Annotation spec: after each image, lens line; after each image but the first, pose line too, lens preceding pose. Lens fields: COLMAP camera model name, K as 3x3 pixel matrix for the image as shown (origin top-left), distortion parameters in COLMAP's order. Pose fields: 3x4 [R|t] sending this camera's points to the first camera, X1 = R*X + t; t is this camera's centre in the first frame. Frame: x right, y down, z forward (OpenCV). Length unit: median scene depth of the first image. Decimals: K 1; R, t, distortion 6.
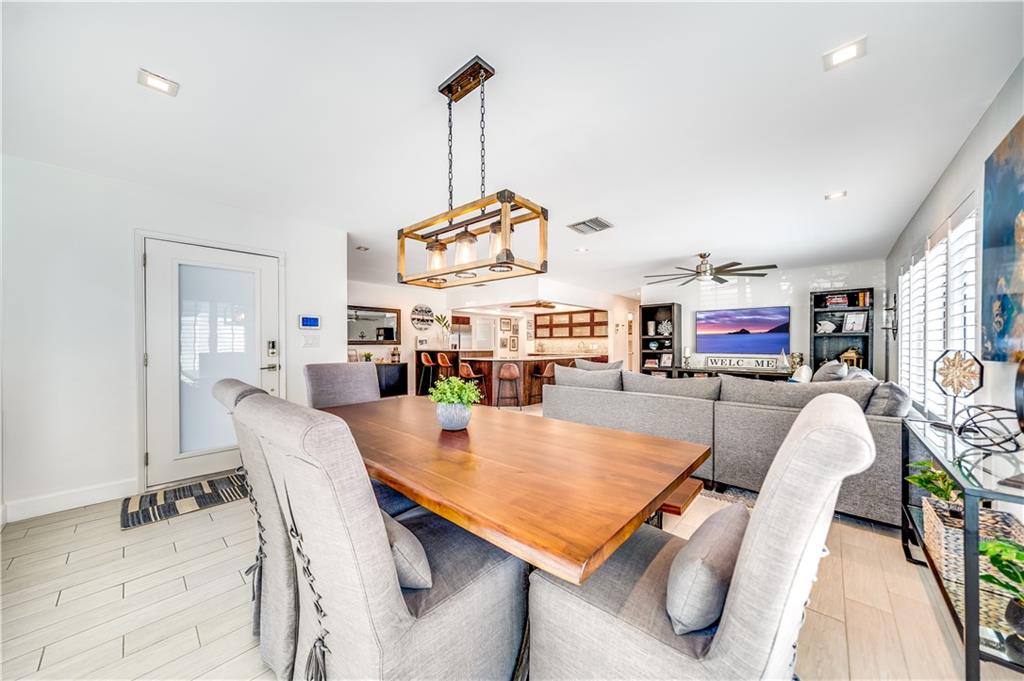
lens RADIAL K [[347.6, 0, 509.7], [0, 347.6, 343.6], [0, 0, 1]] dist [0.001312, -0.000384]
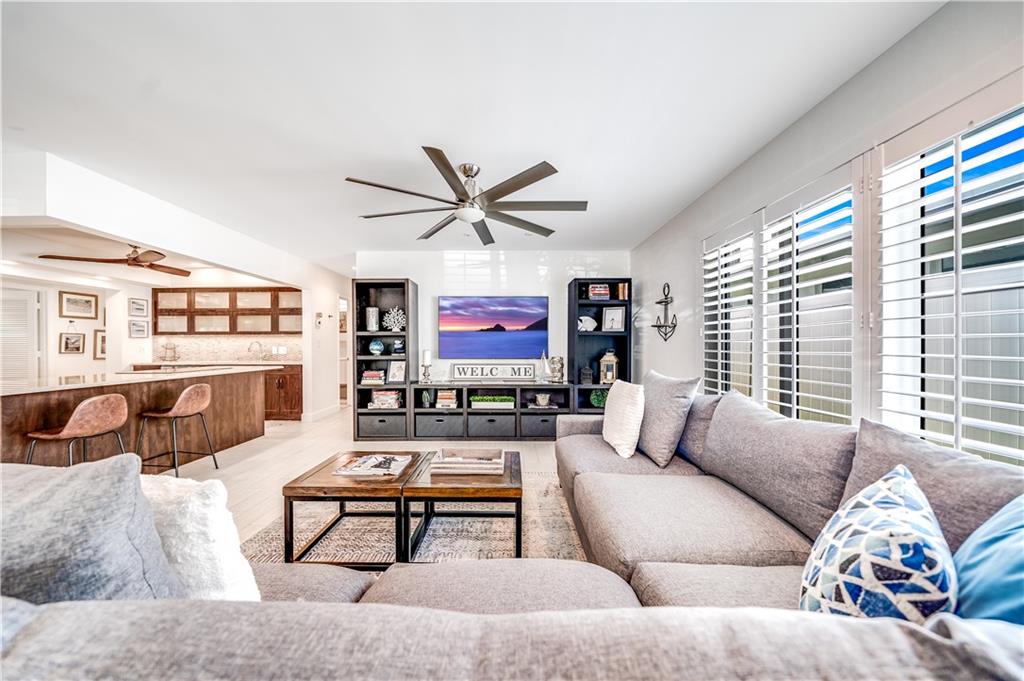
lens RADIAL K [[351.1, 0, 505.3], [0, 351.1, 346.1], [0, 0, 1]] dist [-0.005870, 0.000273]
pose [[0.742428, -0.001466, 0.669925, 0.171397], [0.000079, 0.999998, 0.002101, 0.001306], [-0.669926, -0.001507, 0.742426, 0.395848]]
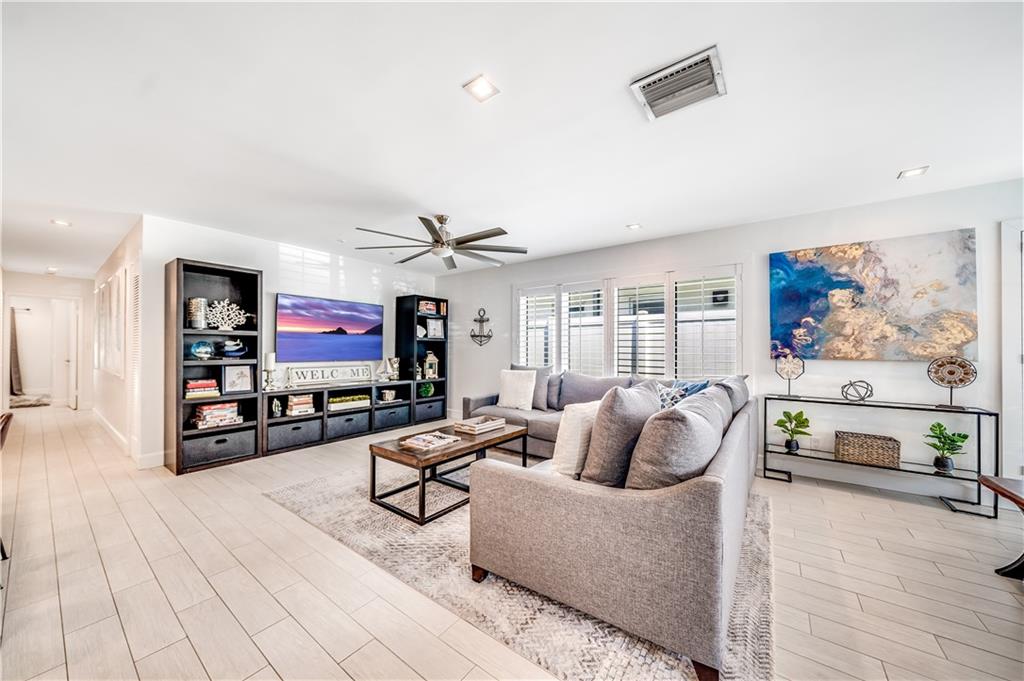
lens RADIAL K [[351.1, 0, 506.5], [0, 351.1, 348.3], [0, 0, 1]] dist [-0.005870, 0.000273]
pose [[-0.099190, 0.000998, 0.995068, -0.098110], [-0.005500, 0.999984, -0.001551, 0.001163], [-0.995053, -0.005626, -0.099183, 0.636269]]
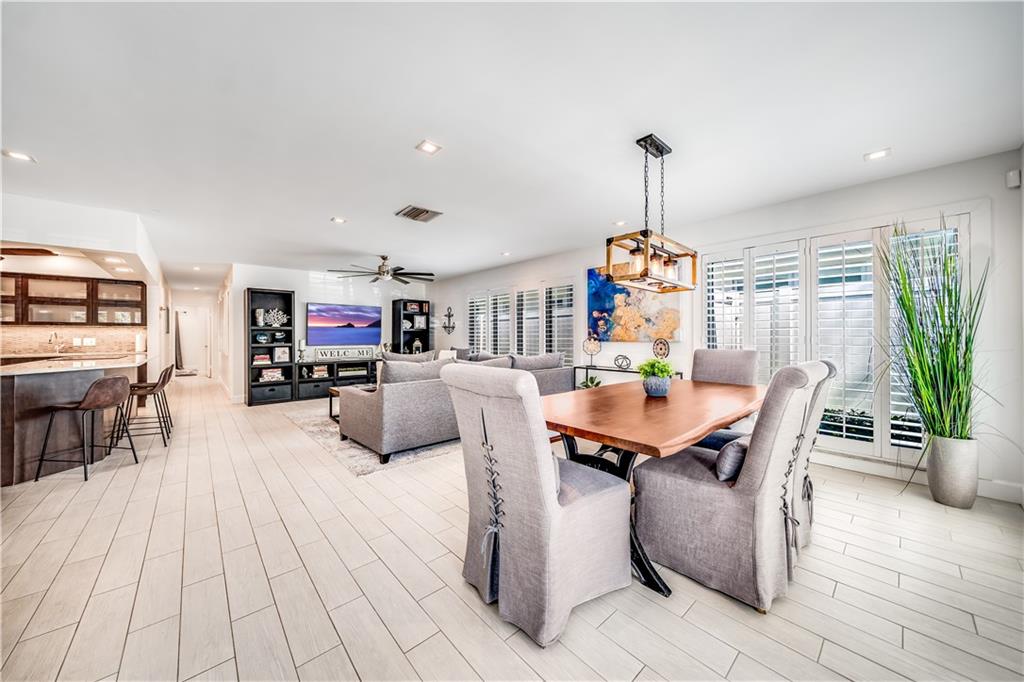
lens RADIAL K [[351.1, 0, 512.2], [0, 351.1, 335.1], [0, 0, 1]] dist [-0.005870, 0.000273]
pose [[0.098258, 0.004174, 0.995152, -0.366328], [0.002076, 0.999988, -0.004399, 0.003219], [-0.995159, 0.002498, 0.098248, 0.317814]]
